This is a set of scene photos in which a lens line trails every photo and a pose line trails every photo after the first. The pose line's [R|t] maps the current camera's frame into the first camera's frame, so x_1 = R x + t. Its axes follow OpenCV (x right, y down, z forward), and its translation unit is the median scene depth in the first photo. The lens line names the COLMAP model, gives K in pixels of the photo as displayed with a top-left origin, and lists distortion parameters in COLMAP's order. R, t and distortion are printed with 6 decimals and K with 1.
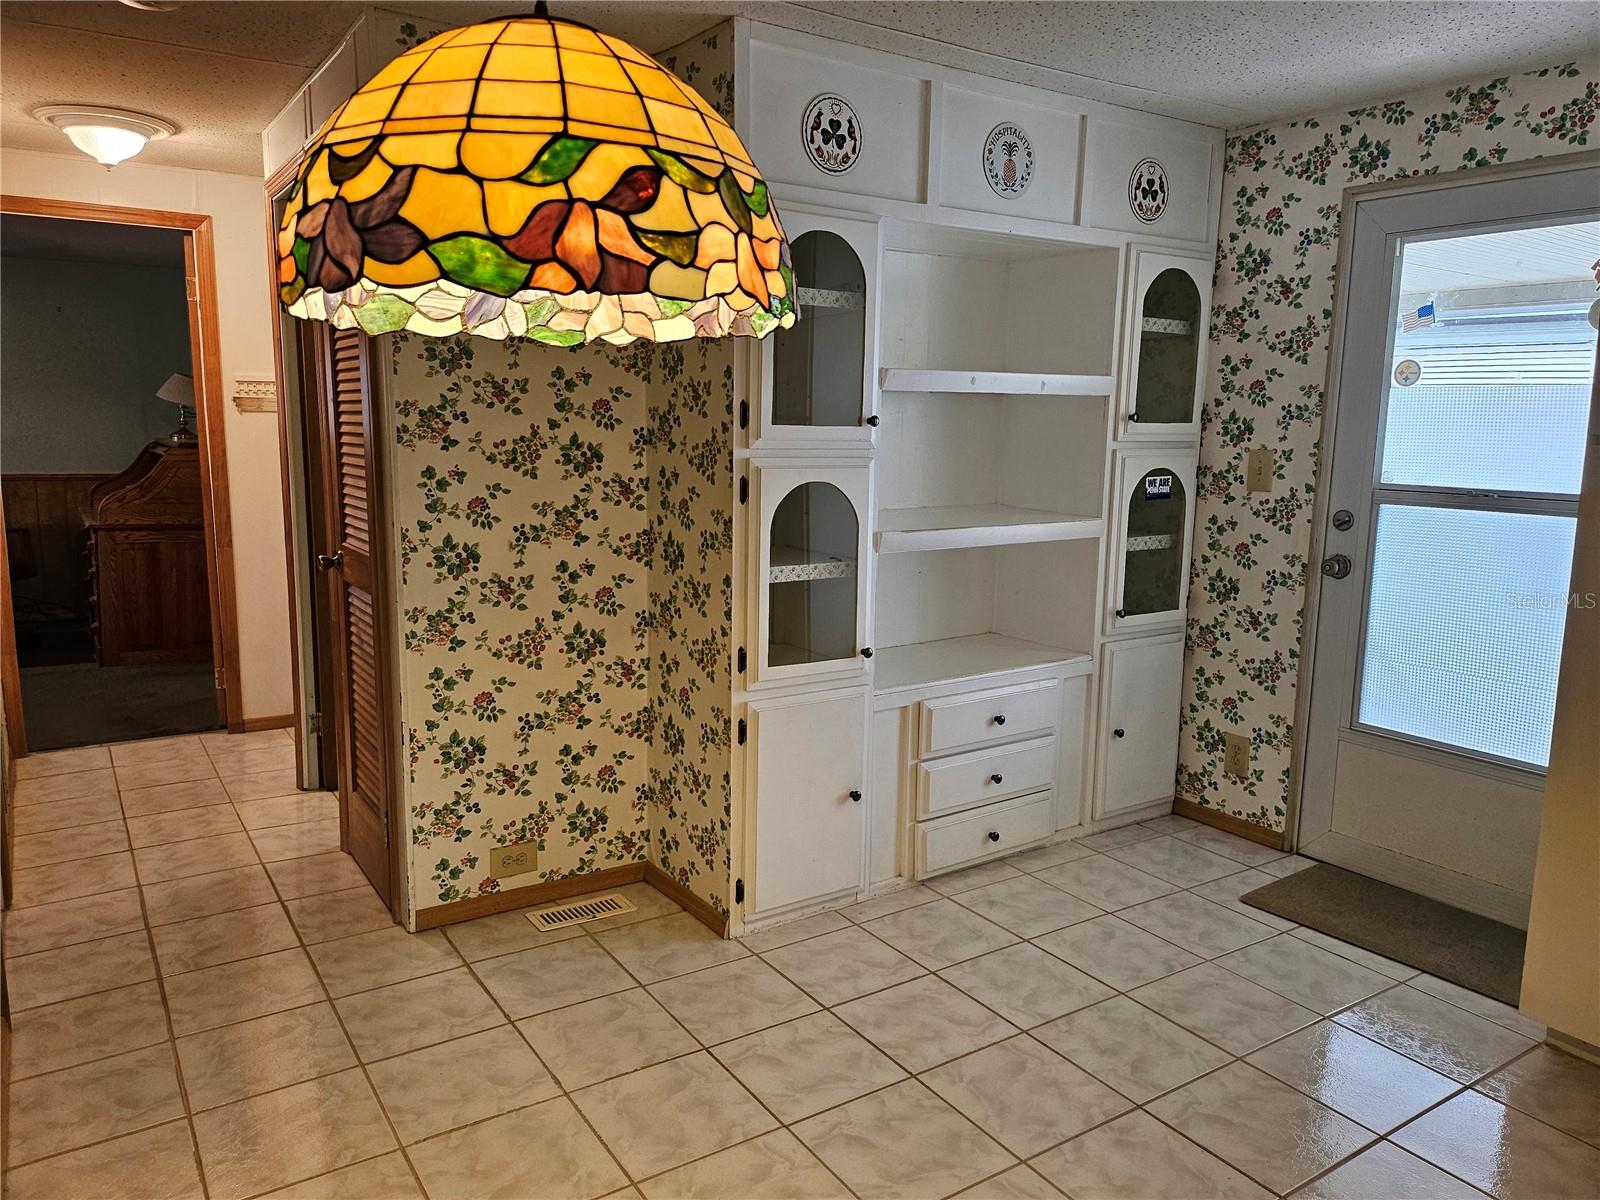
lens RADIAL K [[1133.8, 0, 805.2], [0, 1133.8, 602.8], [0, 0, 1]] dist [0.062205, -0.068169]
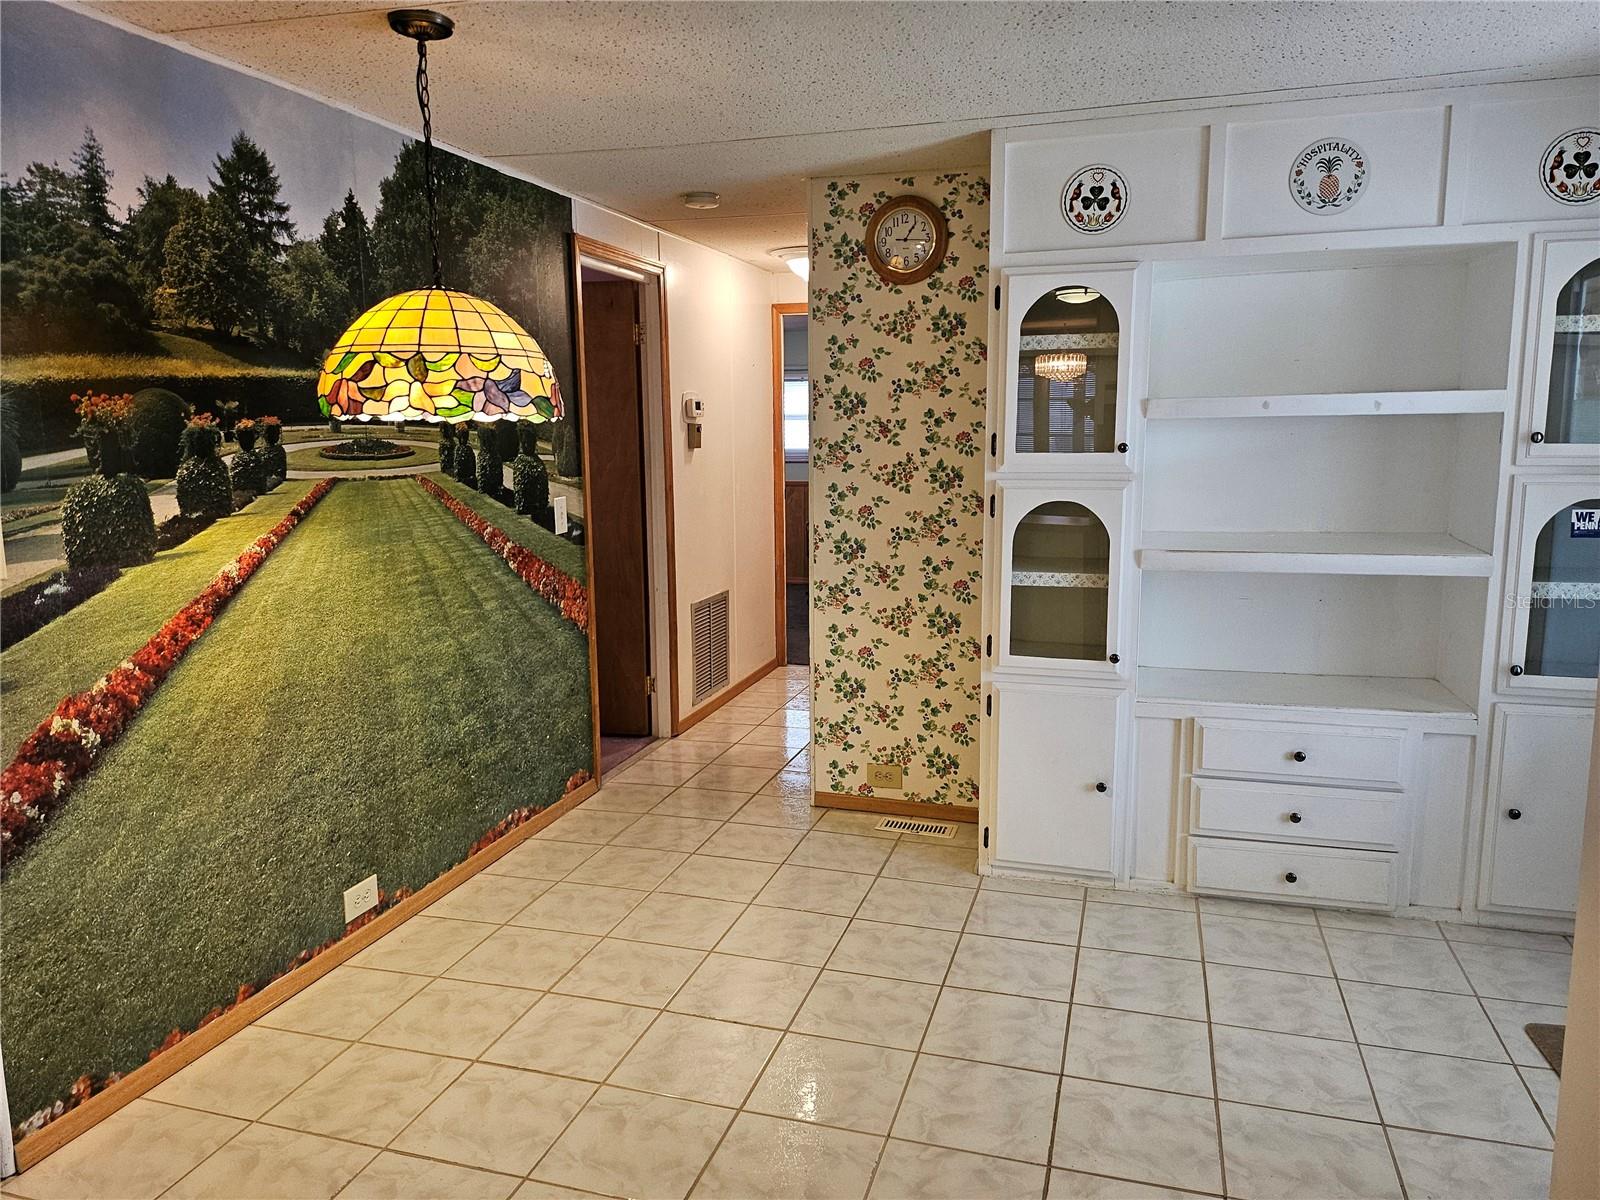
lens RADIAL K [[1133.8, 0, 797.4], [0, 1133.8, 600.3], [0, 0, 1]] dist [0.062205, -0.068169]
pose [[0.627457, 0.098371, -0.772412, 0.718373], [-0.106515, 0.993506, 0.040003, -0.023703], [0.771331, 0.057173, 0.633861, 0.063623]]
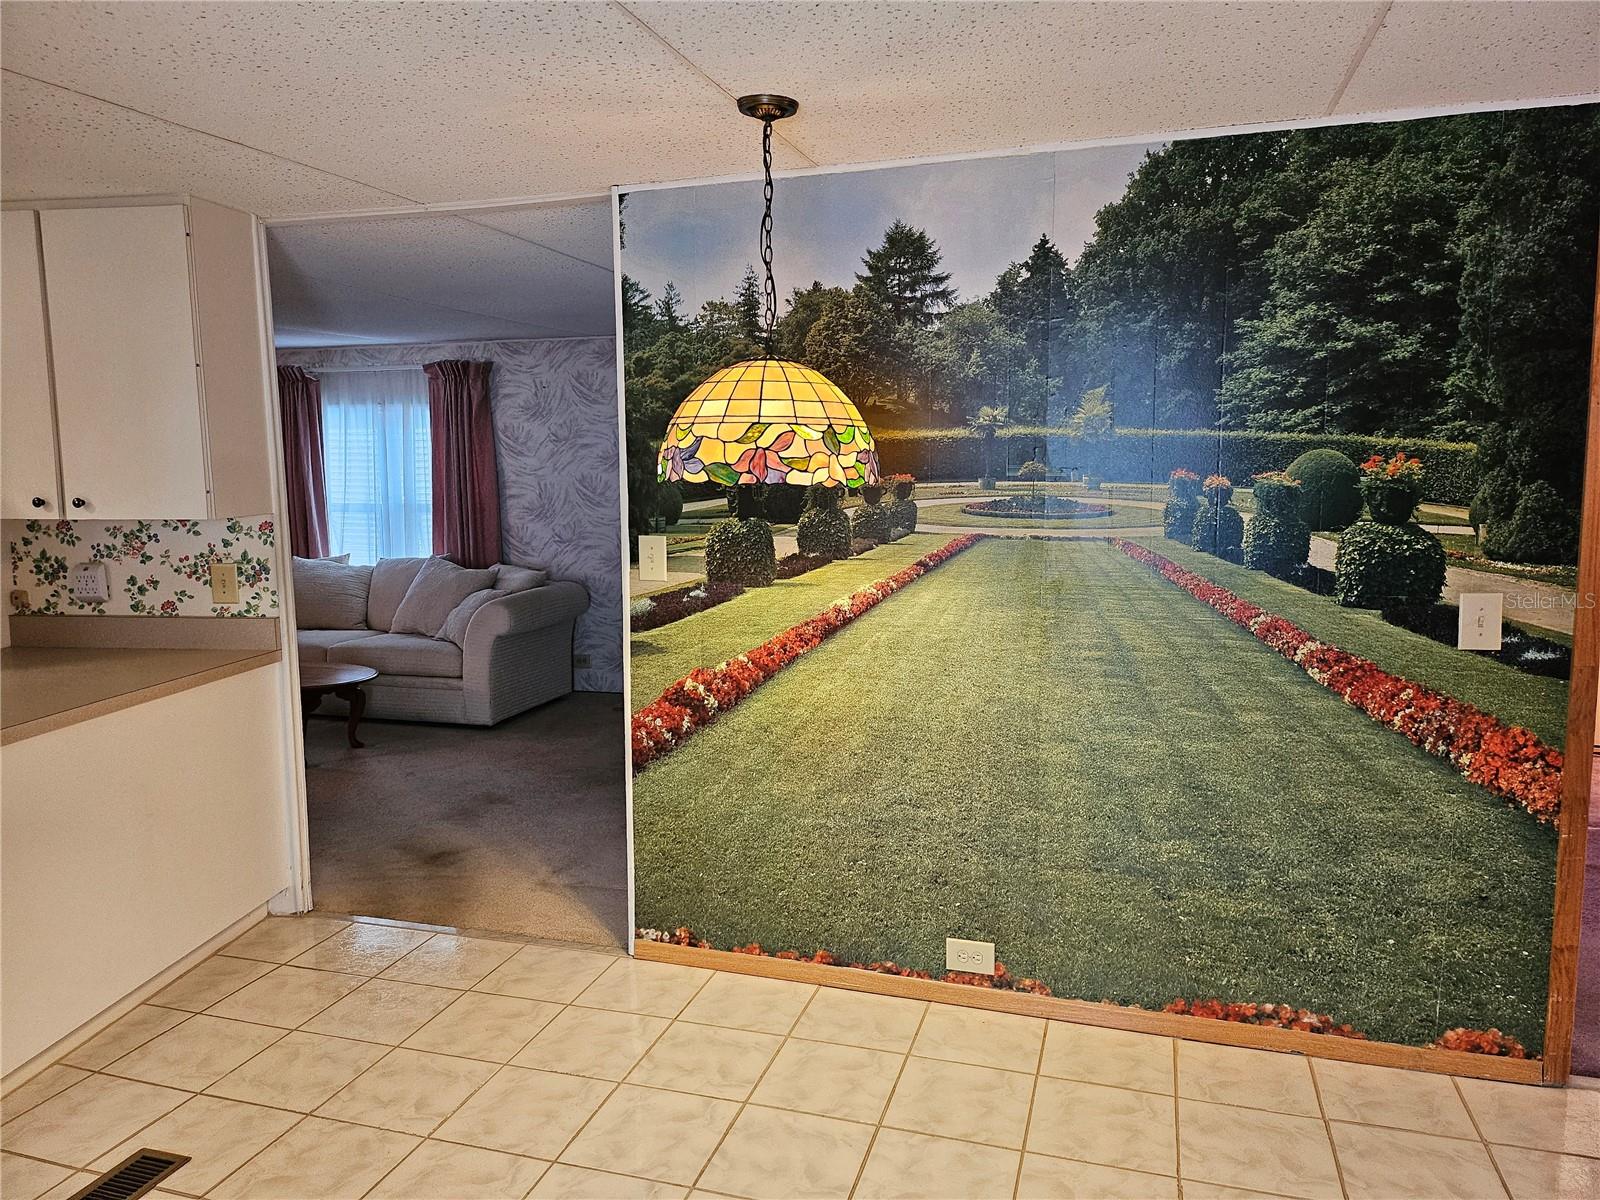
lens RADIAL K [[1133.8, 0, 800.0], [0, 1133.8, 591.1], [0, 0, 1]] dist [0.062205, -0.068169]
pose [[-0.786405, 0.063559, -0.614432, 0.022594], [-0.102417, 0.967509, 0.231164, -0.461133], [0.609161, 0.244717, -0.754345, 2.339843]]
